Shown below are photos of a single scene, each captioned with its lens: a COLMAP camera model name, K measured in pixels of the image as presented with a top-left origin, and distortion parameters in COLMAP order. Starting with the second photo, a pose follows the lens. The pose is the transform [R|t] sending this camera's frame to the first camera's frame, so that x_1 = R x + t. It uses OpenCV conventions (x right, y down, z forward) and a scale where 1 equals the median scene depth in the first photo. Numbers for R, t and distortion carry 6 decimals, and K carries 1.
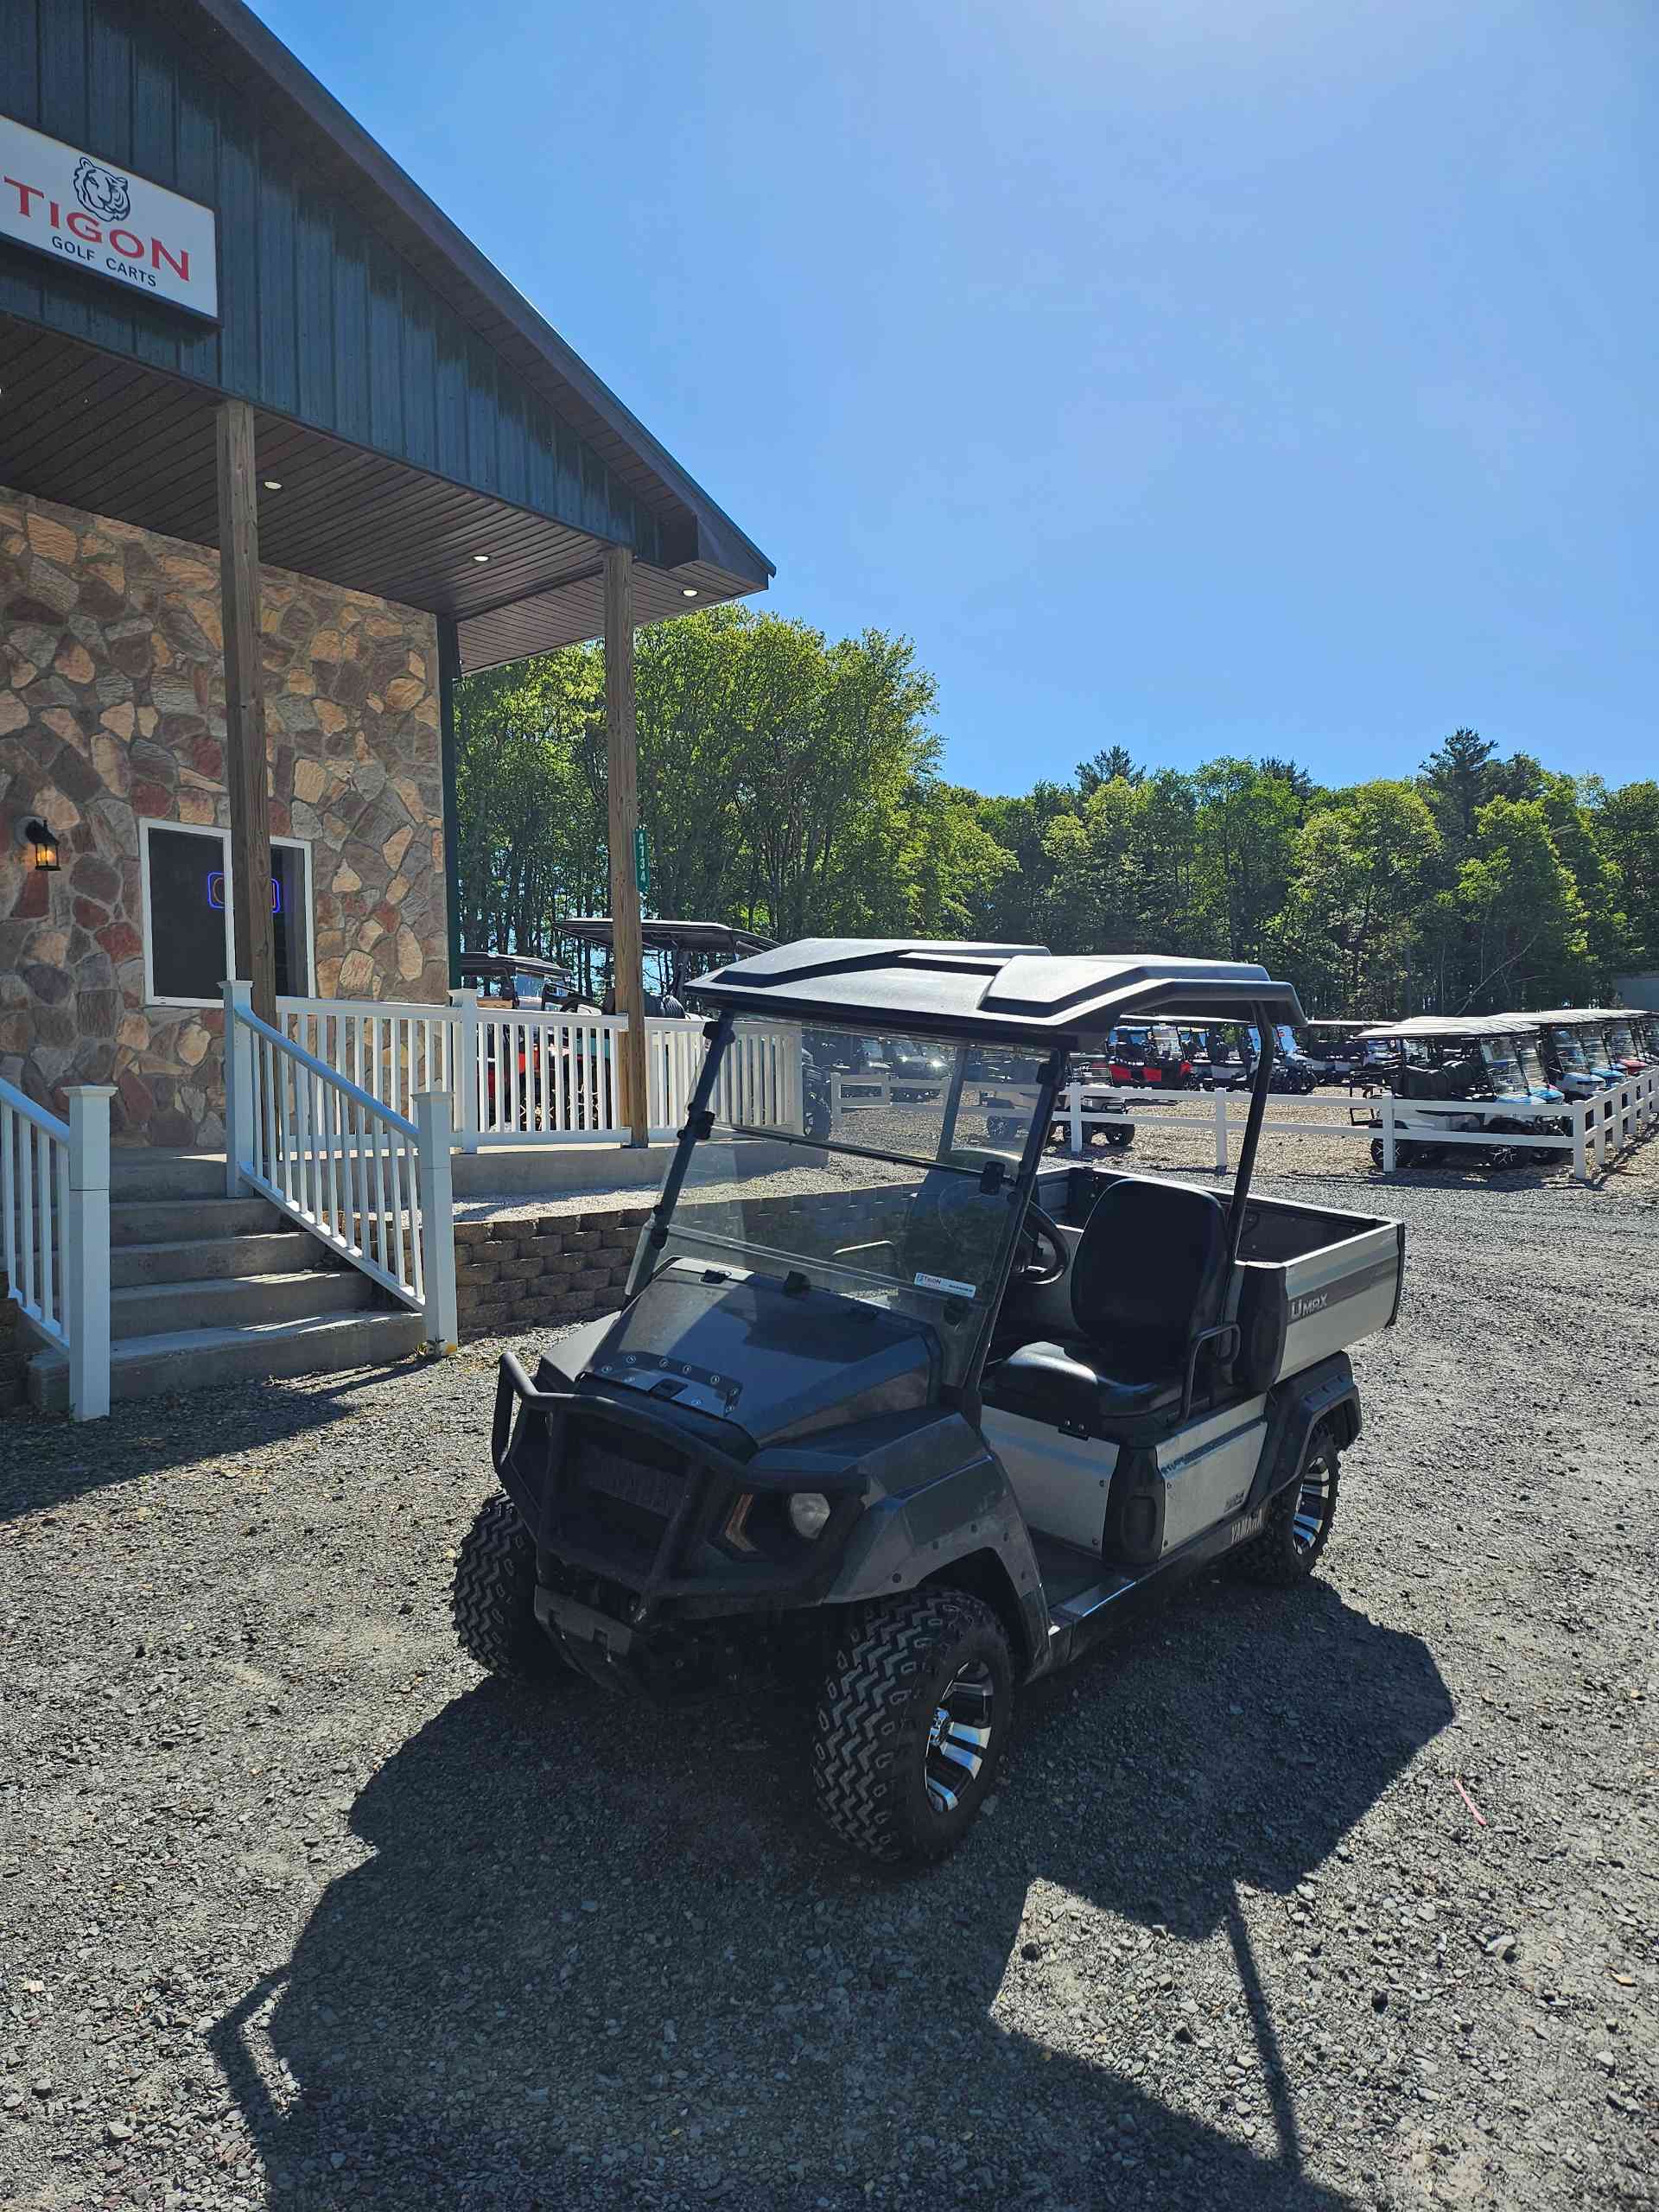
lens RADIAL K [[1518.9, 0, 826.2], [0, 1518.9, 1134.1], [0, 0, 1]] dist [0.074755, -0.073128]
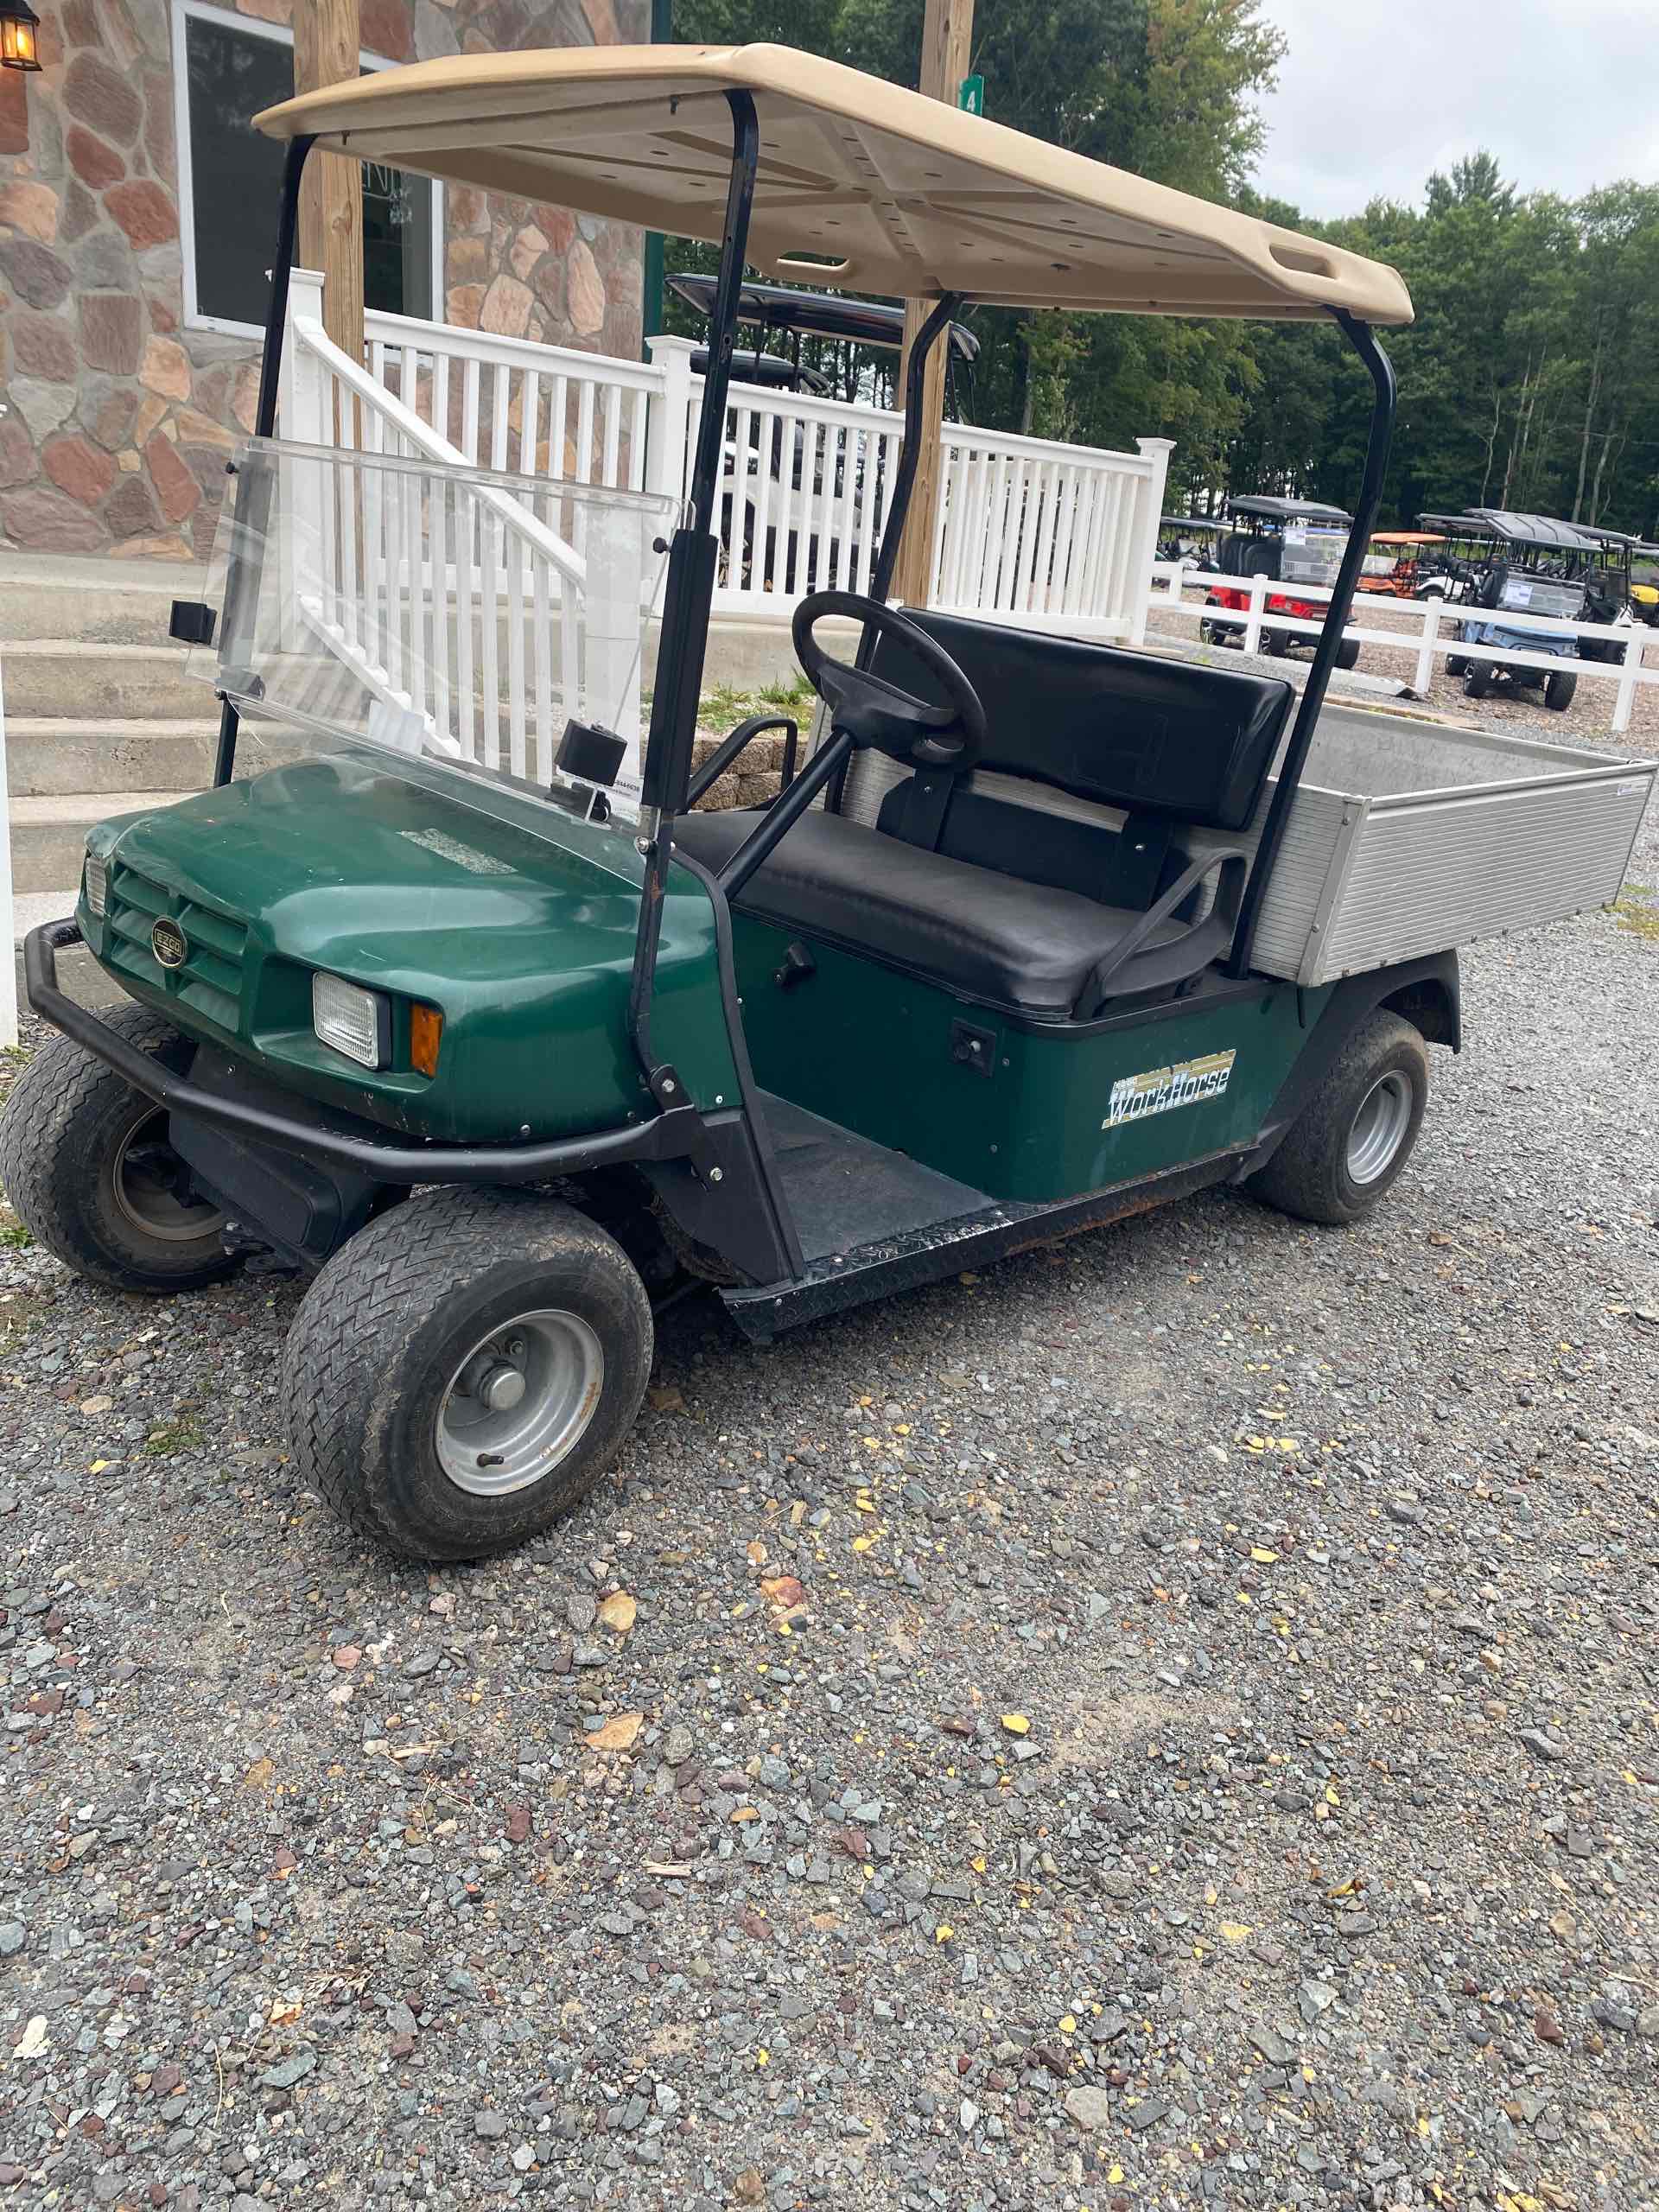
lens RADIAL K [[1675.9, 0, 844.4], [0, 1675.9, 1096.1], [0, 0, 1]] dist [0.047721, -0.043177]
pose [[0.989521, 0.118294, -0.082796, -0.072979], [-0.091853, 0.958139, 0.271169, 0.006271], [0.111407, -0.260723, 0.958964, 0.266499]]
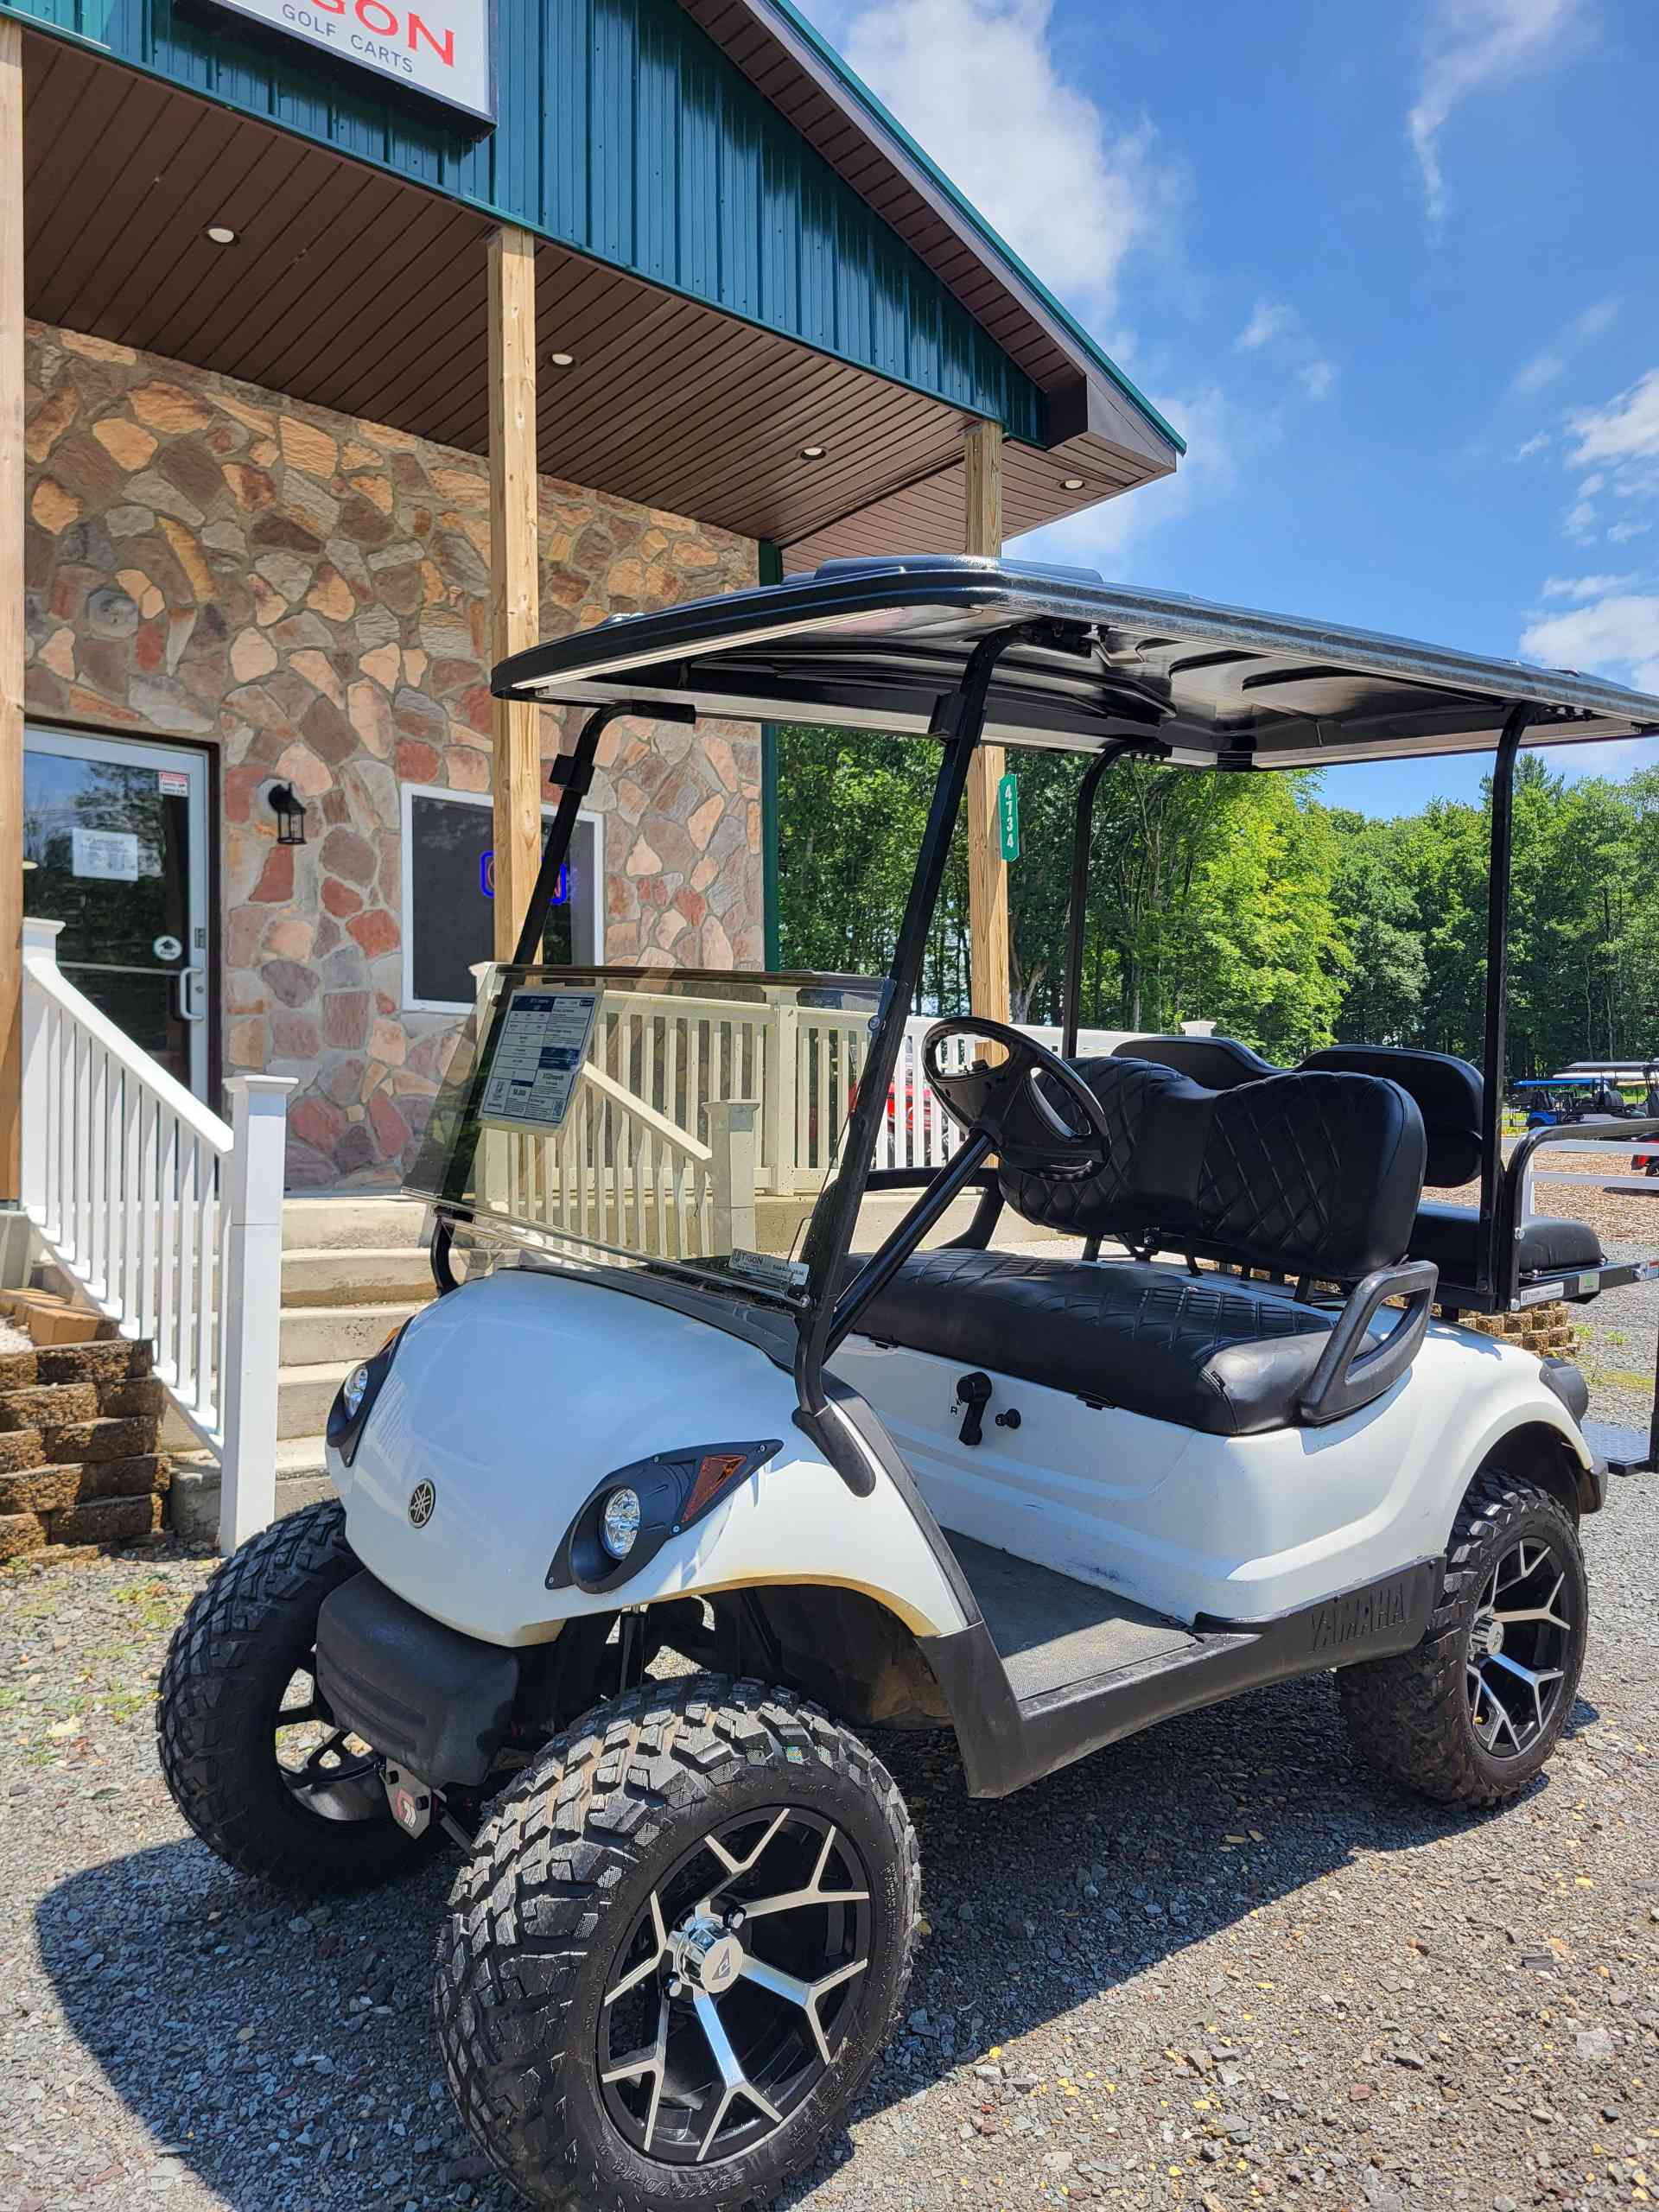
lens RADIAL K [[1667.5, 0, 865.4], [0, 1667.5, 1128.1], [0, 0, 1]] dist [0.043674, -0.025577]
pose [[0.982940, 0.004754, -0.183865, -0.038609], [-0.012617, 0.999054, -0.041619, 0.012052], [0.183493, 0.043228, 0.982070, 0.176990]]
